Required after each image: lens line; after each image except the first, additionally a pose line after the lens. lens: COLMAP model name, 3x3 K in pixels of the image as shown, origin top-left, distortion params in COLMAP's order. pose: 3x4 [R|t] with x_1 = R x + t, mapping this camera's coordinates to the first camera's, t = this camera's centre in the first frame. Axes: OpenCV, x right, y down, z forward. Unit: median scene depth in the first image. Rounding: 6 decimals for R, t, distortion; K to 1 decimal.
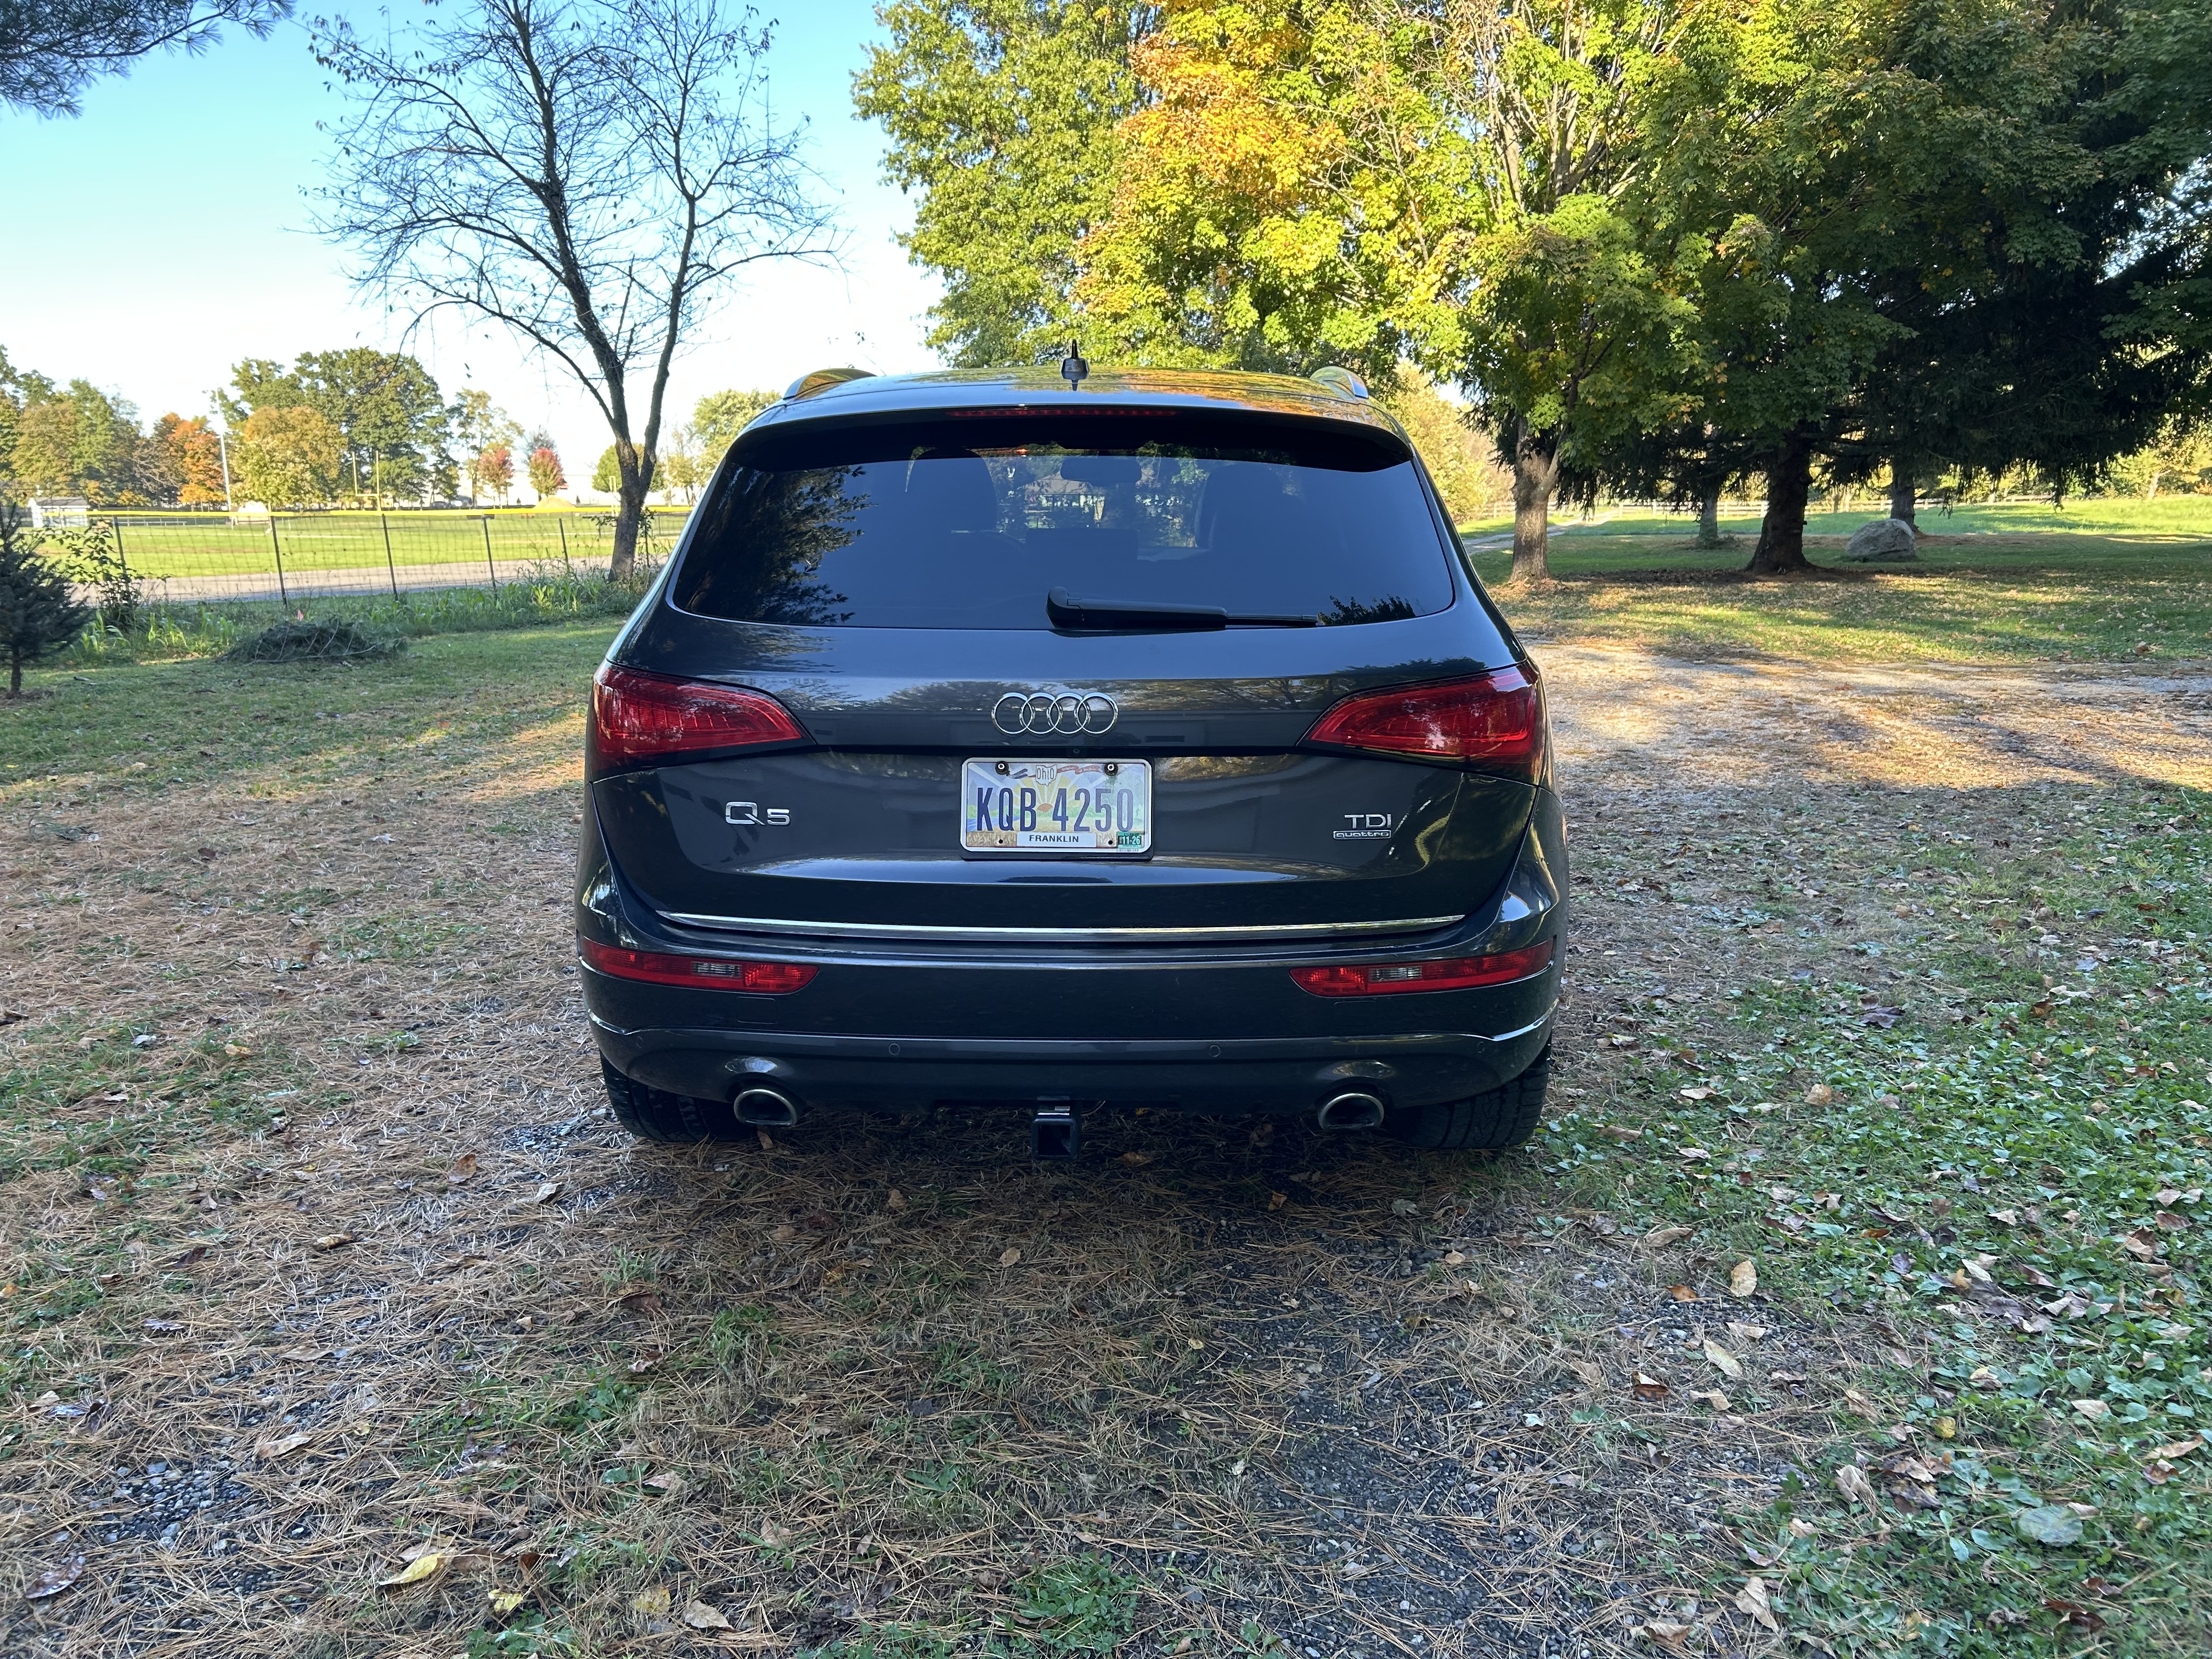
lens RADIAL K [[1645.2, 0, 1106.0], [0, 1645.2, 829.5], [0, 0, 1]] dist [-0.010576, -0.009791]
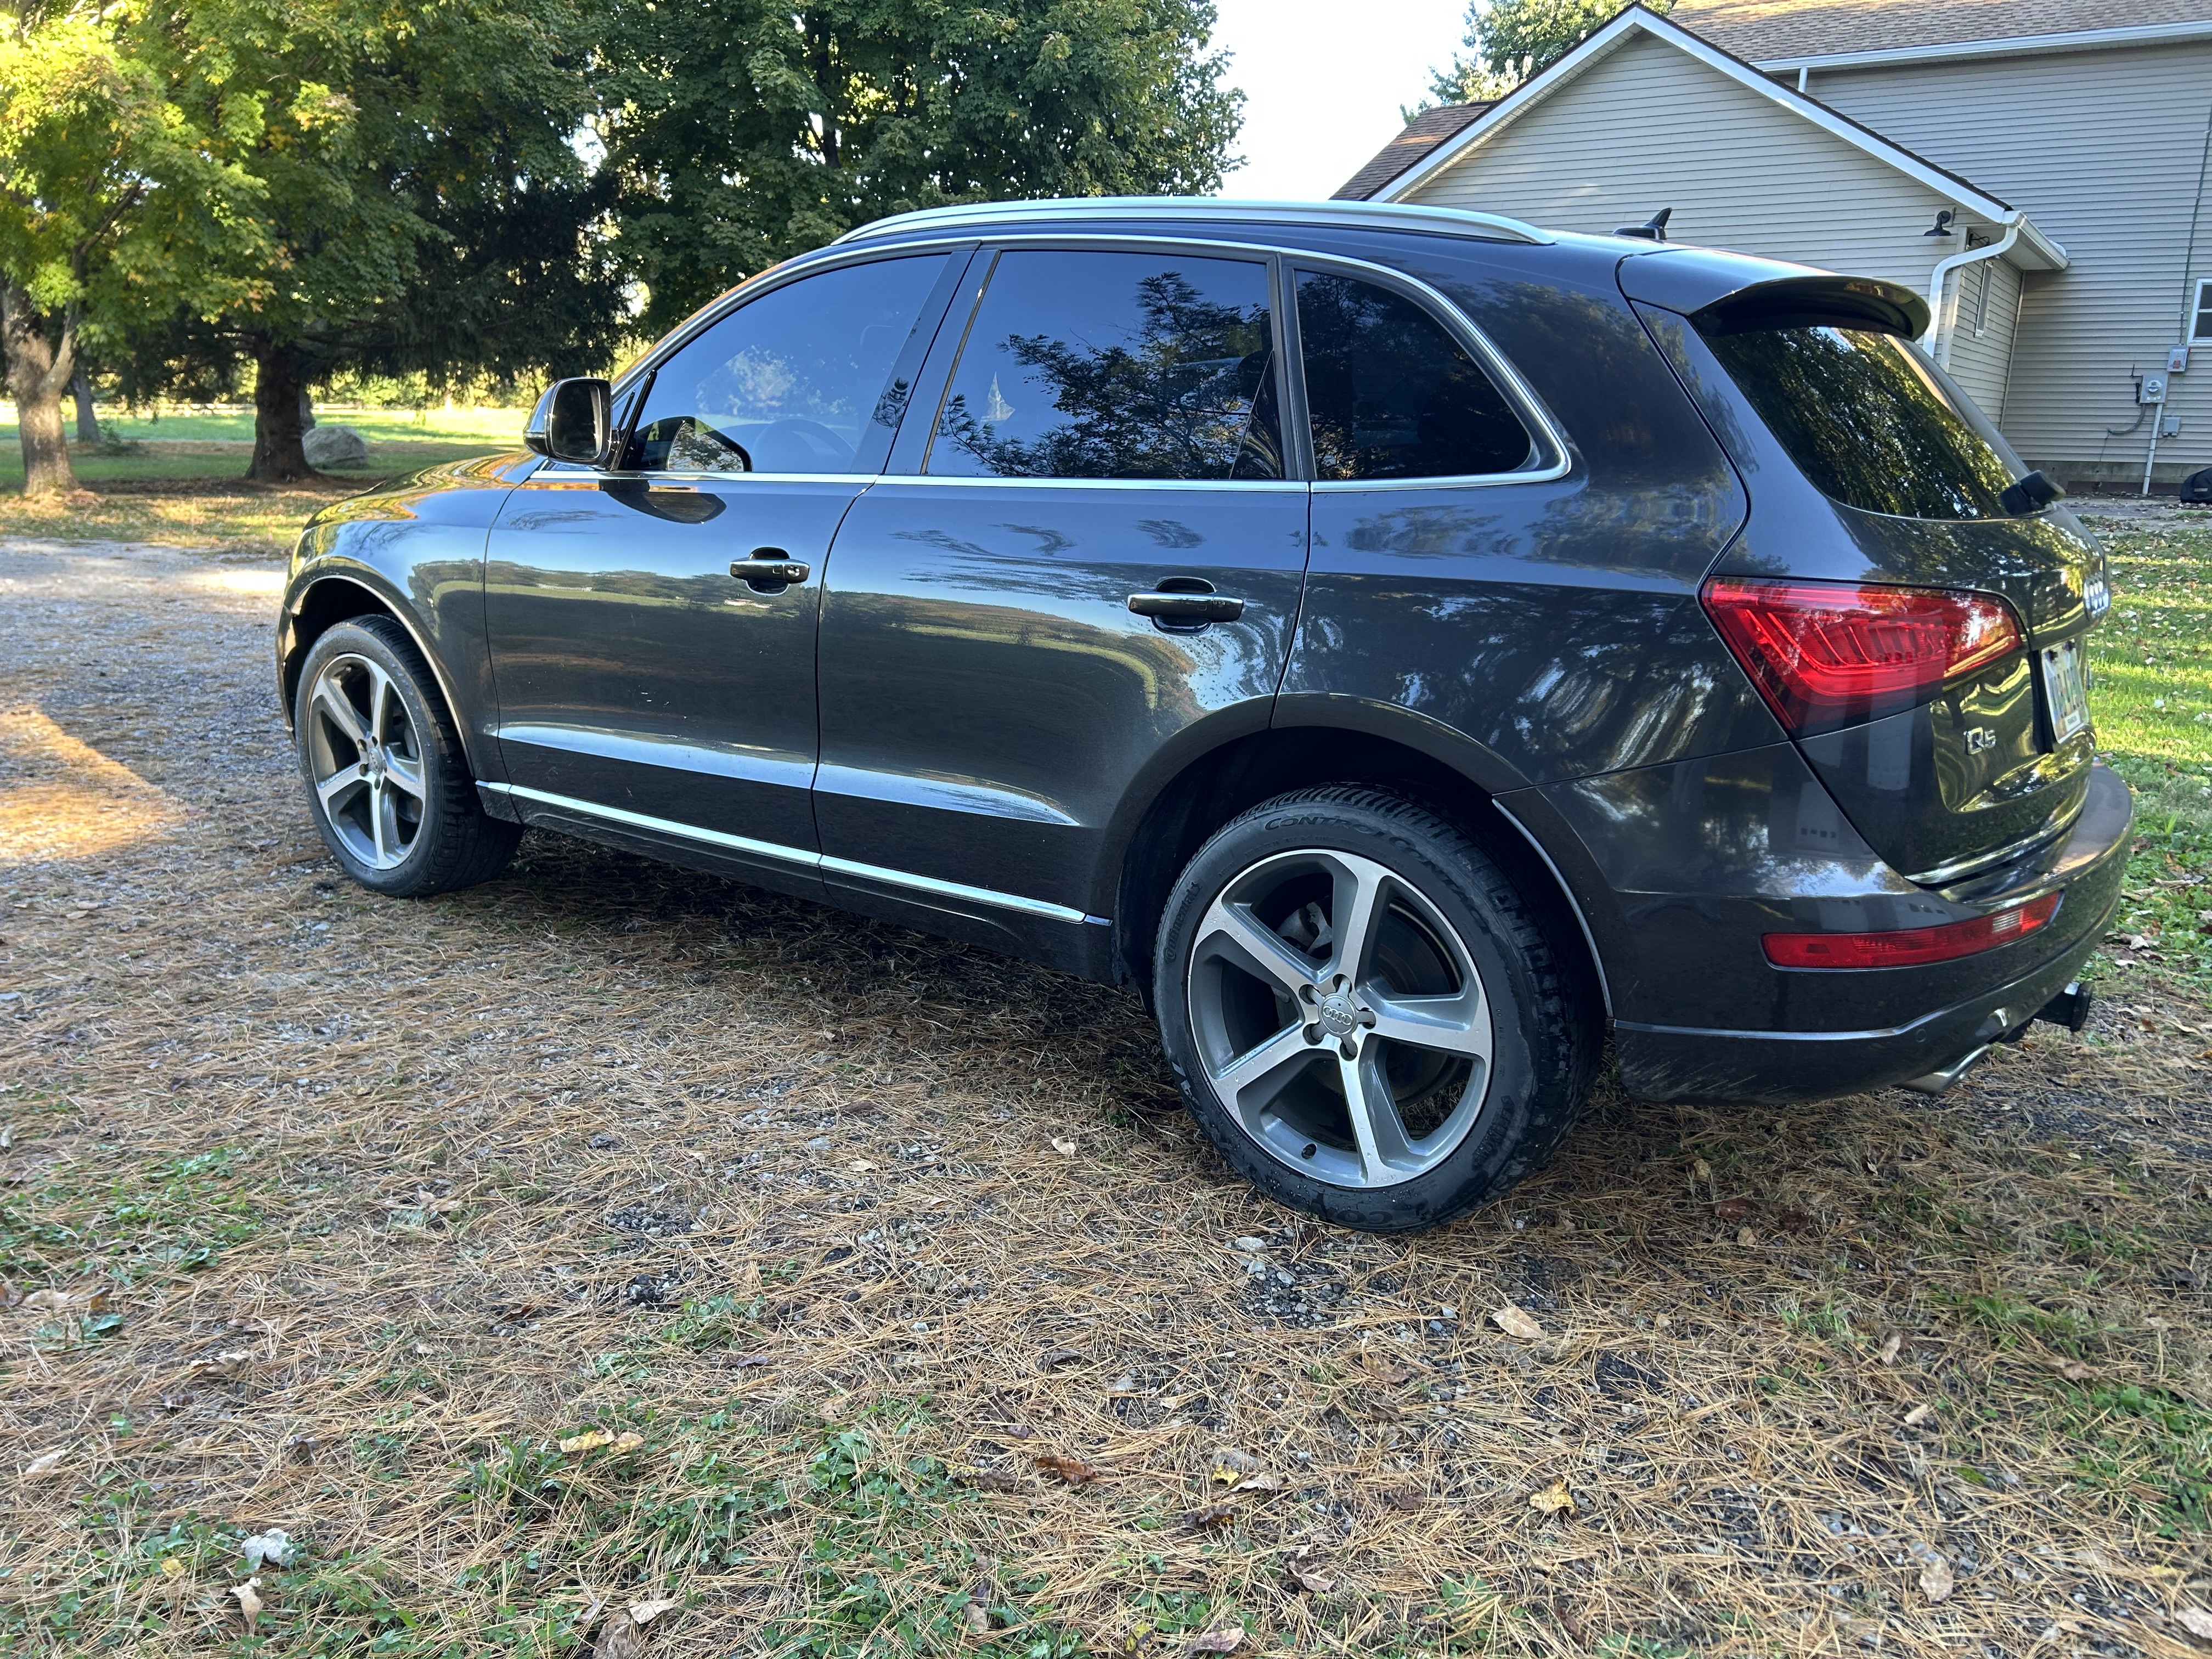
lens RADIAL K [[1645.2, 0, 1106.0], [0, 1645.2, 829.5], [0, 0, 1]] dist [-0.010576, -0.009791]
pose [[0.543702, -0.184878, 0.818663, -0.176534], [0.134524, 0.982022, 0.132427, -0.026782], [-0.828427, 0.038129, 0.558797, 0.130563]]
